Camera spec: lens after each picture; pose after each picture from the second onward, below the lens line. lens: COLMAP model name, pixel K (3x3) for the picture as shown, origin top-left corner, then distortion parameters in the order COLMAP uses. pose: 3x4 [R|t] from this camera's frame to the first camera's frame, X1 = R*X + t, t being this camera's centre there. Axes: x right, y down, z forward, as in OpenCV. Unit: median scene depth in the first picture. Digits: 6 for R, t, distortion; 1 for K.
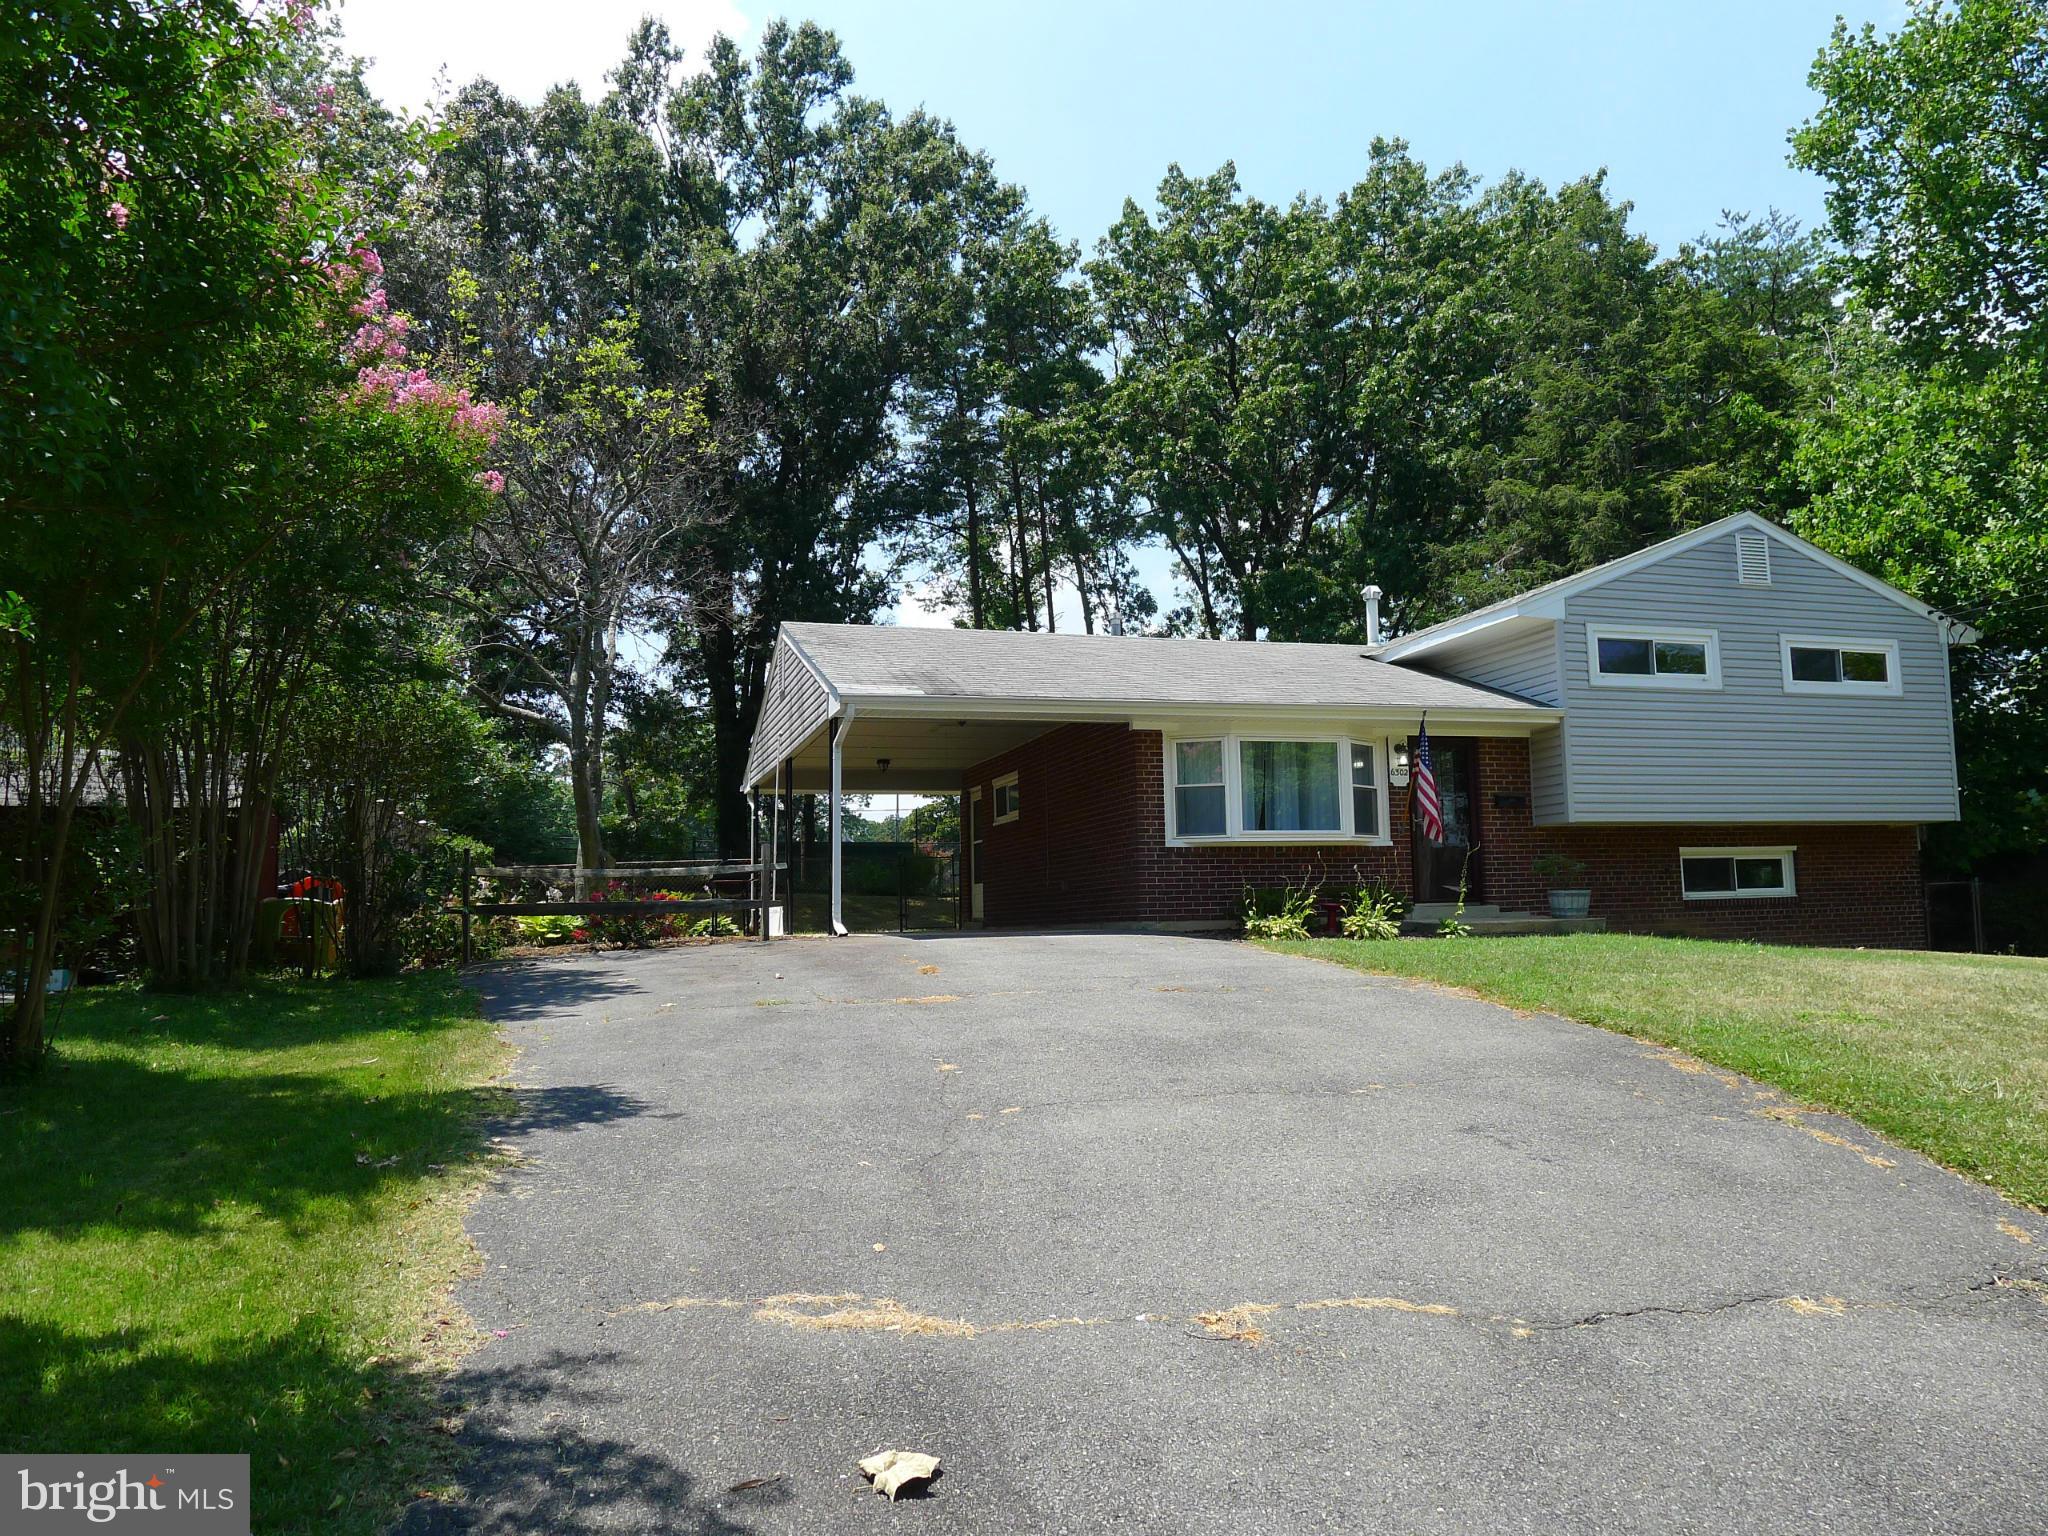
lens RADIAL K [[1476.6, 0, 1014.5], [0, 1476.6, 767.9], [0, 0, 1]] dist [-0.044397, 0.020458]
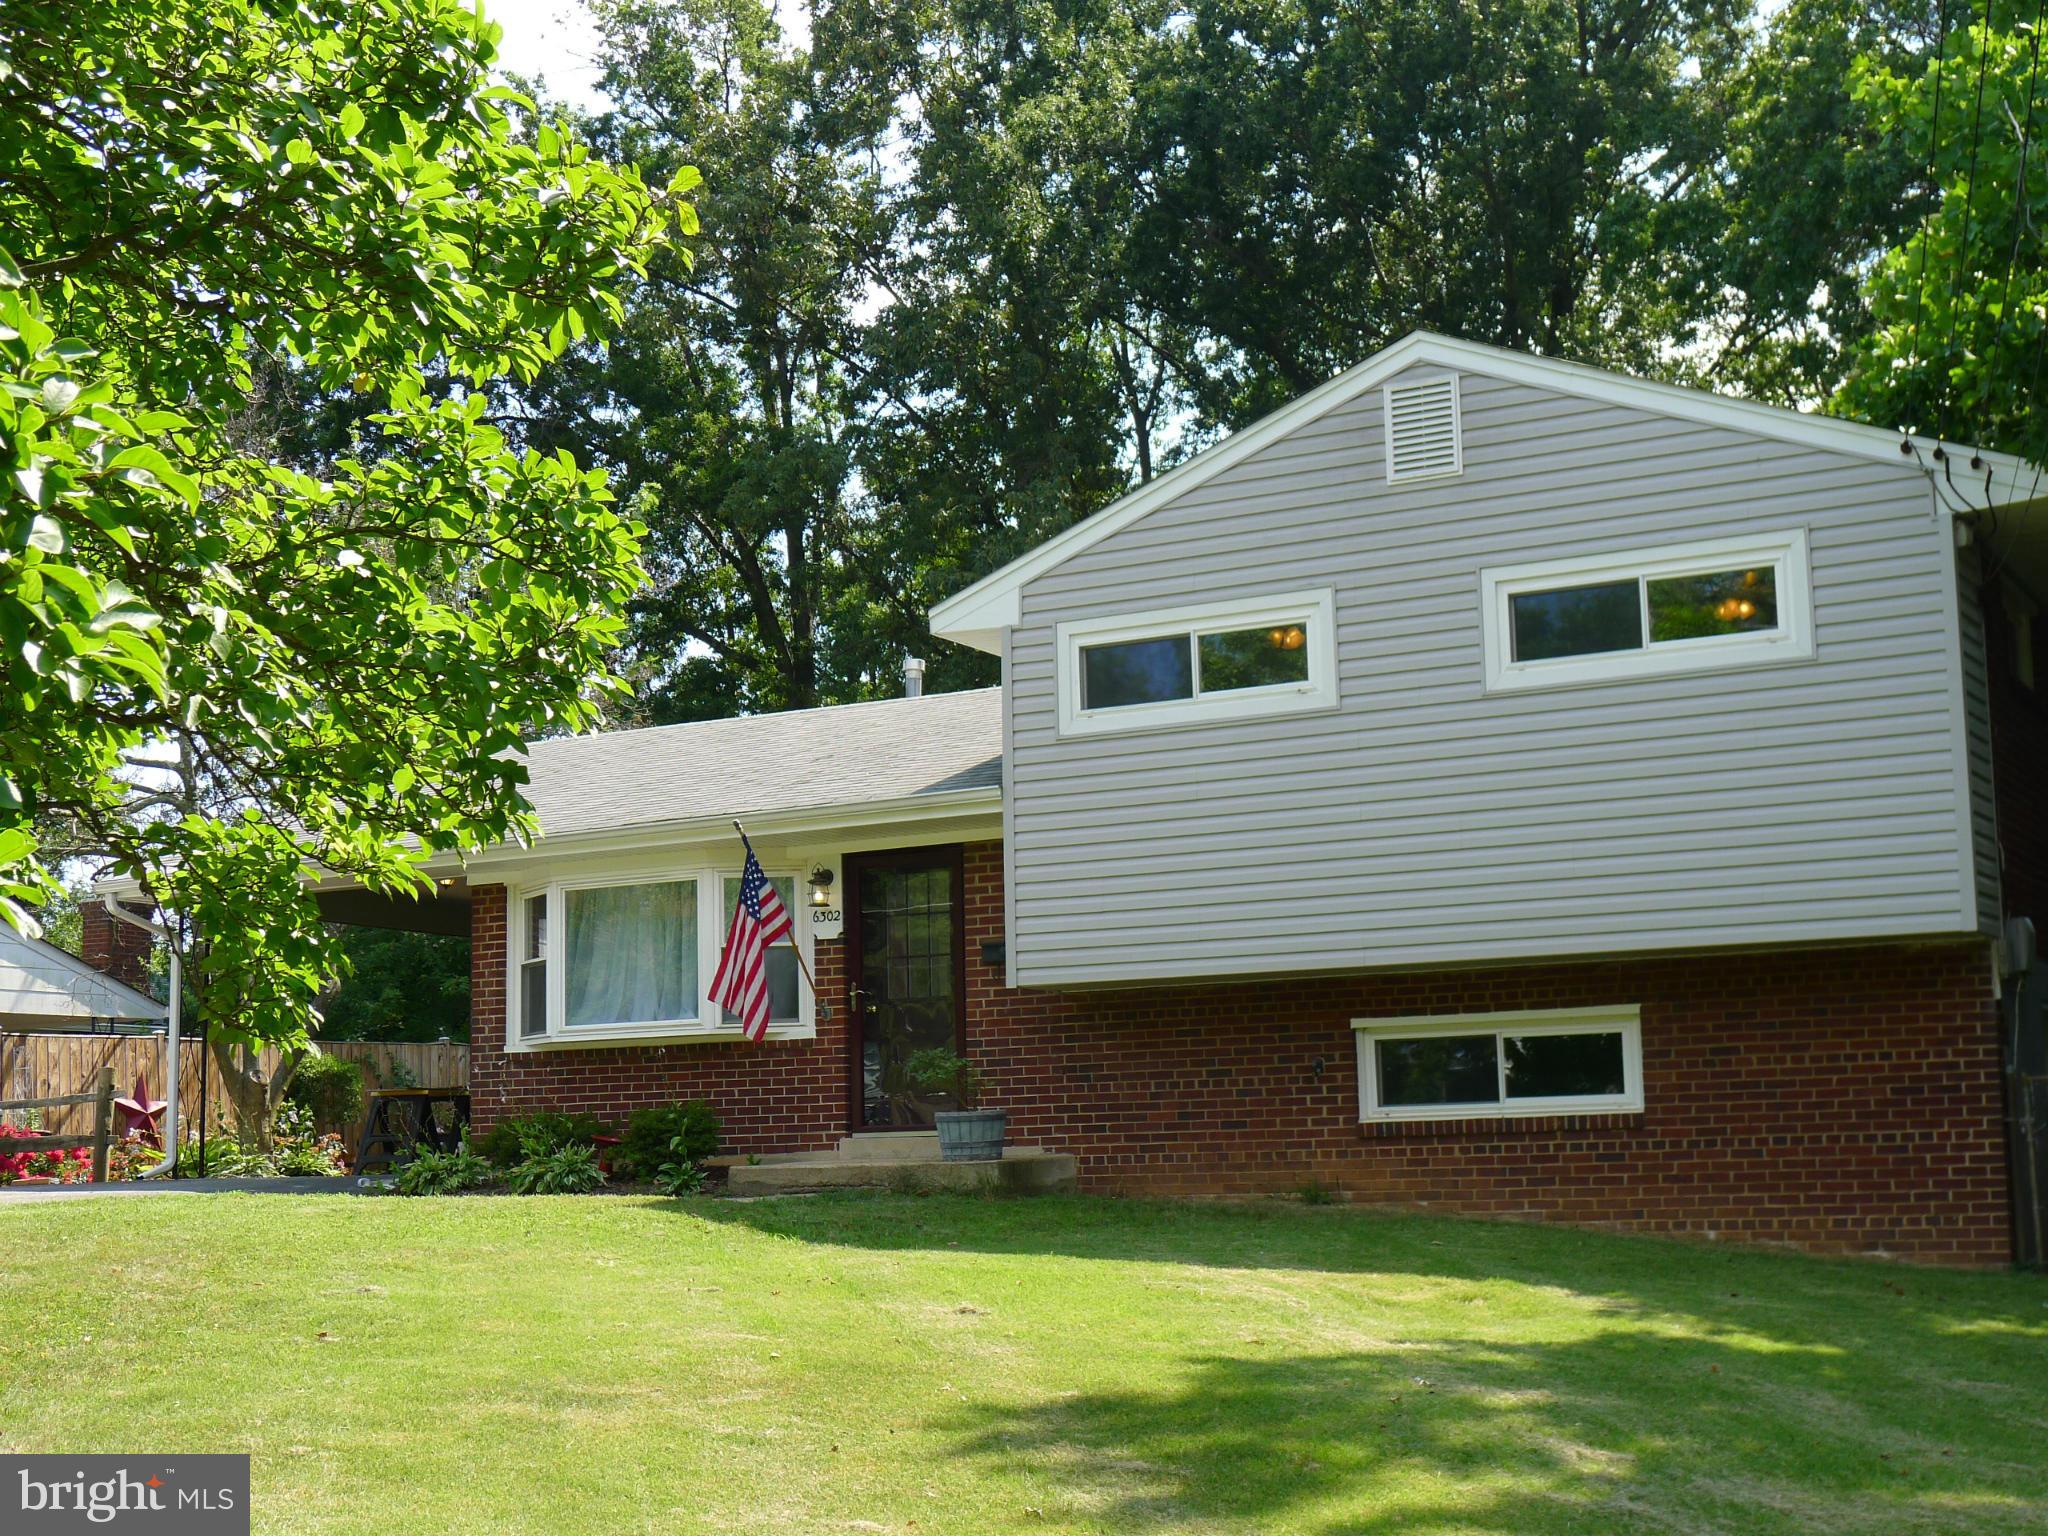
lens RADIAL K [[2507.8, 0, 1025.3], [0, 2507.8, 825.3], [0, 0, 1]] dist [-0.000334, 0.009180]
pose [[0.714202, -0.085412, -0.694709, 0.827749], [0.081458, 0.995925, -0.038702, 0.009876], [0.695184, -0.028948, 0.718249, 0.250902]]
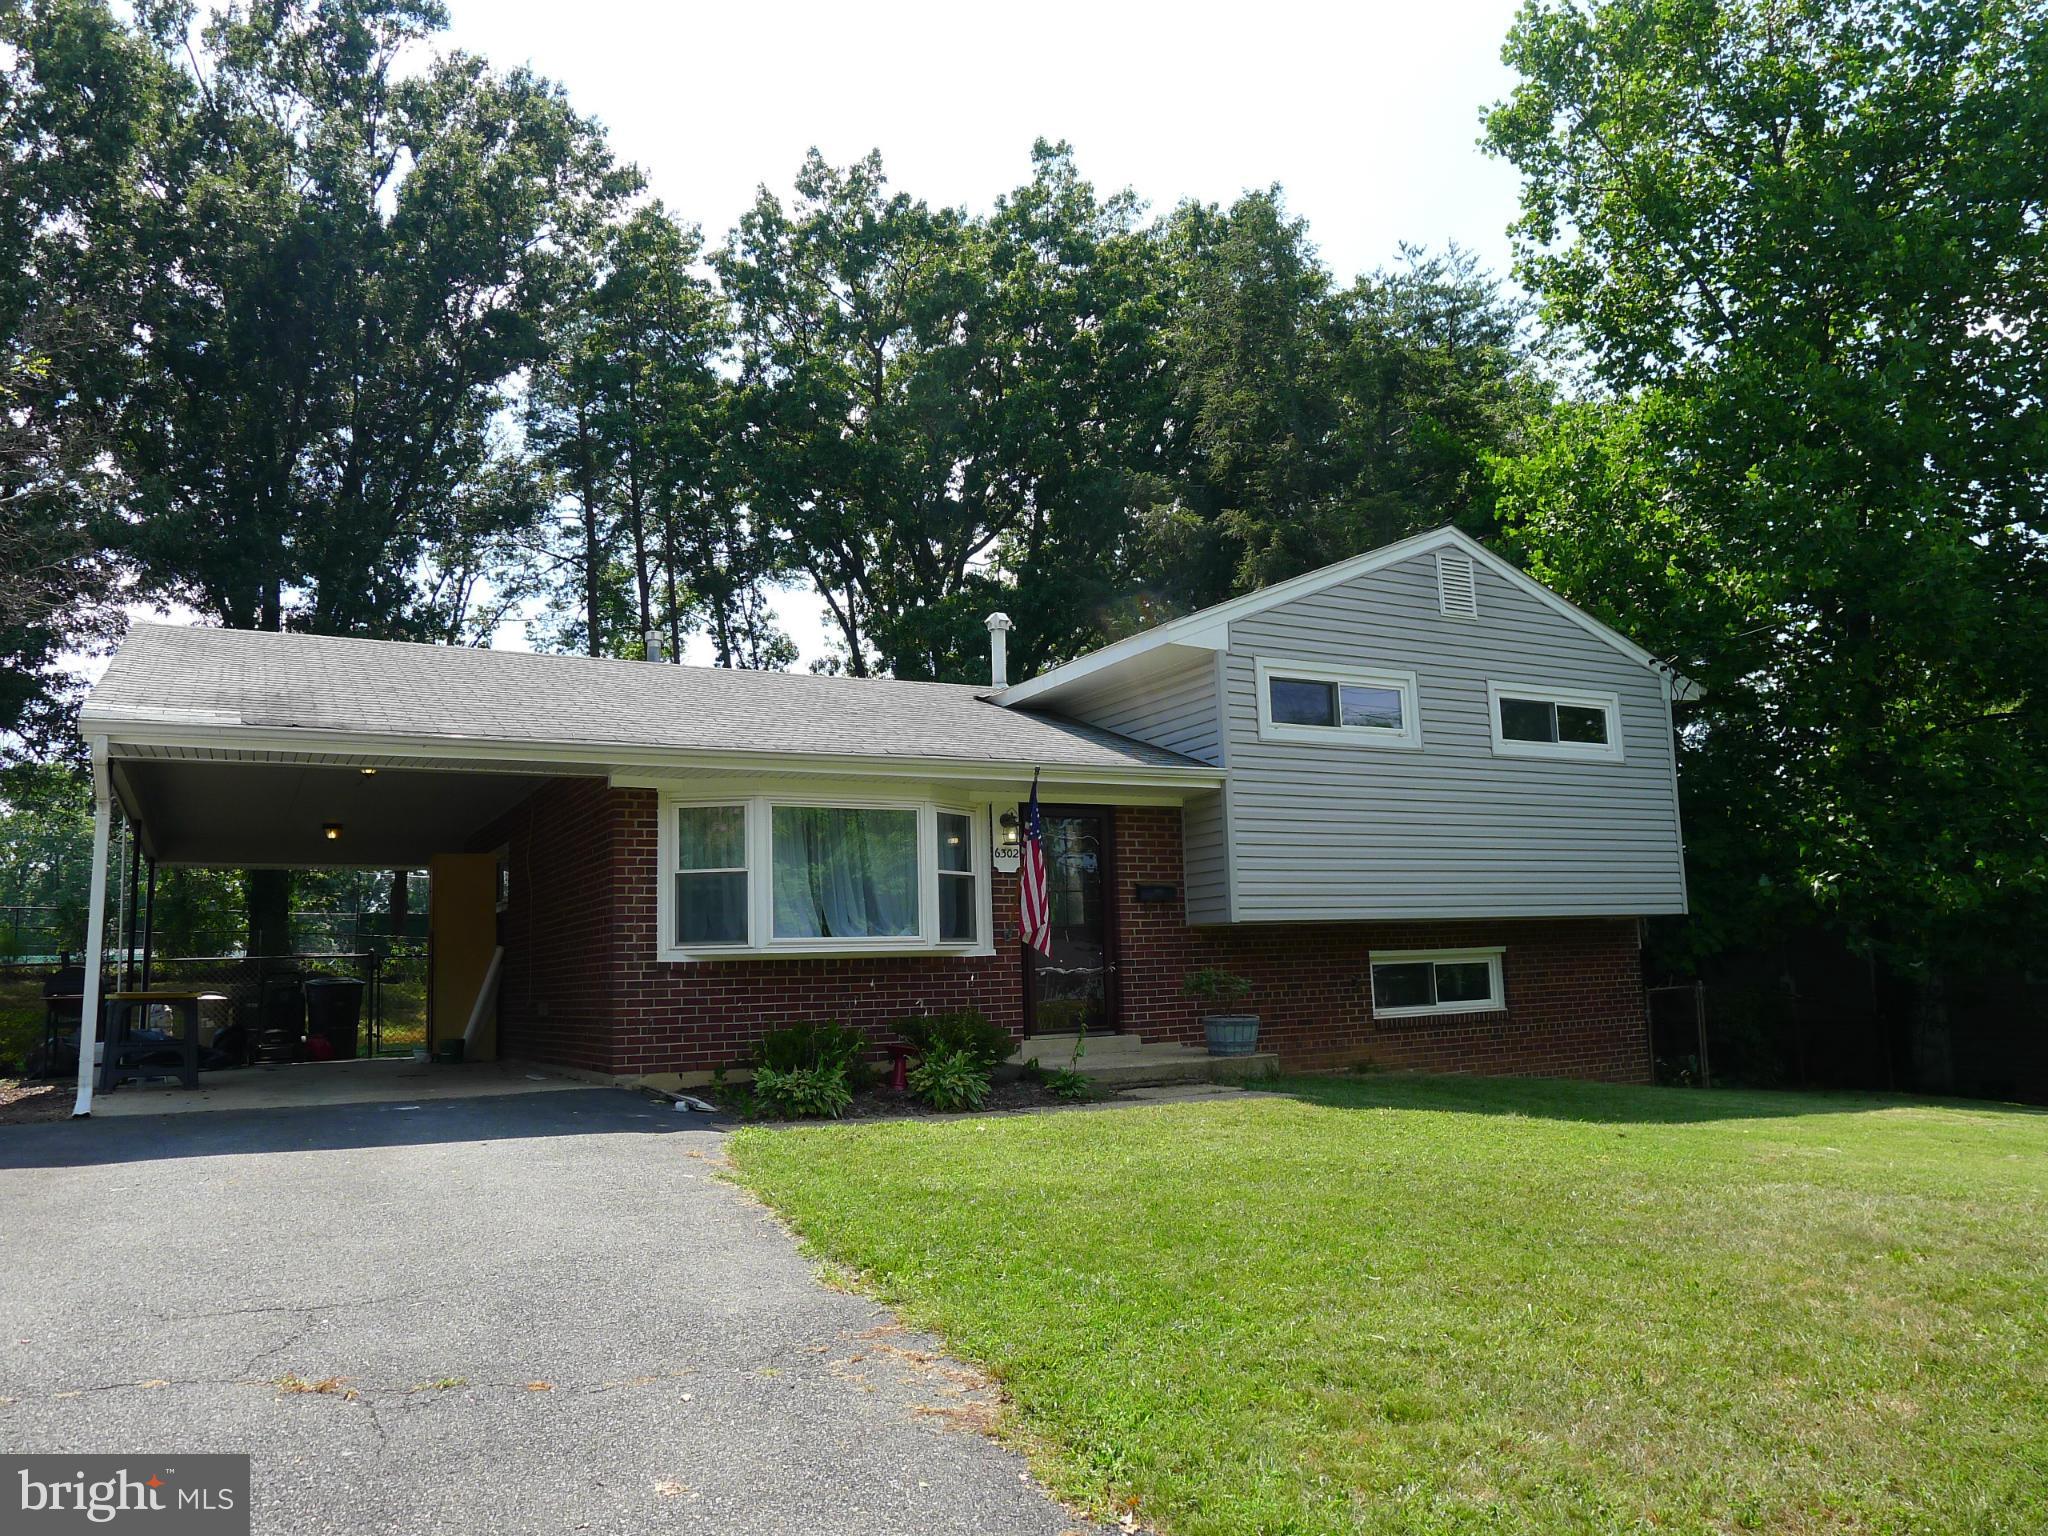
lens RADIAL K [[1476.6, 0, 1014.5], [0, 1476.6, 767.9], [0, 0, 1]] dist [-0.044397, 0.020458]
pose [[0.978361, 0.018914, 0.206039, 0.091201], [-0.009818, 0.998935, -0.045081, -0.004743], [-0.206672, 0.042082, 0.977505, 0.230055]]
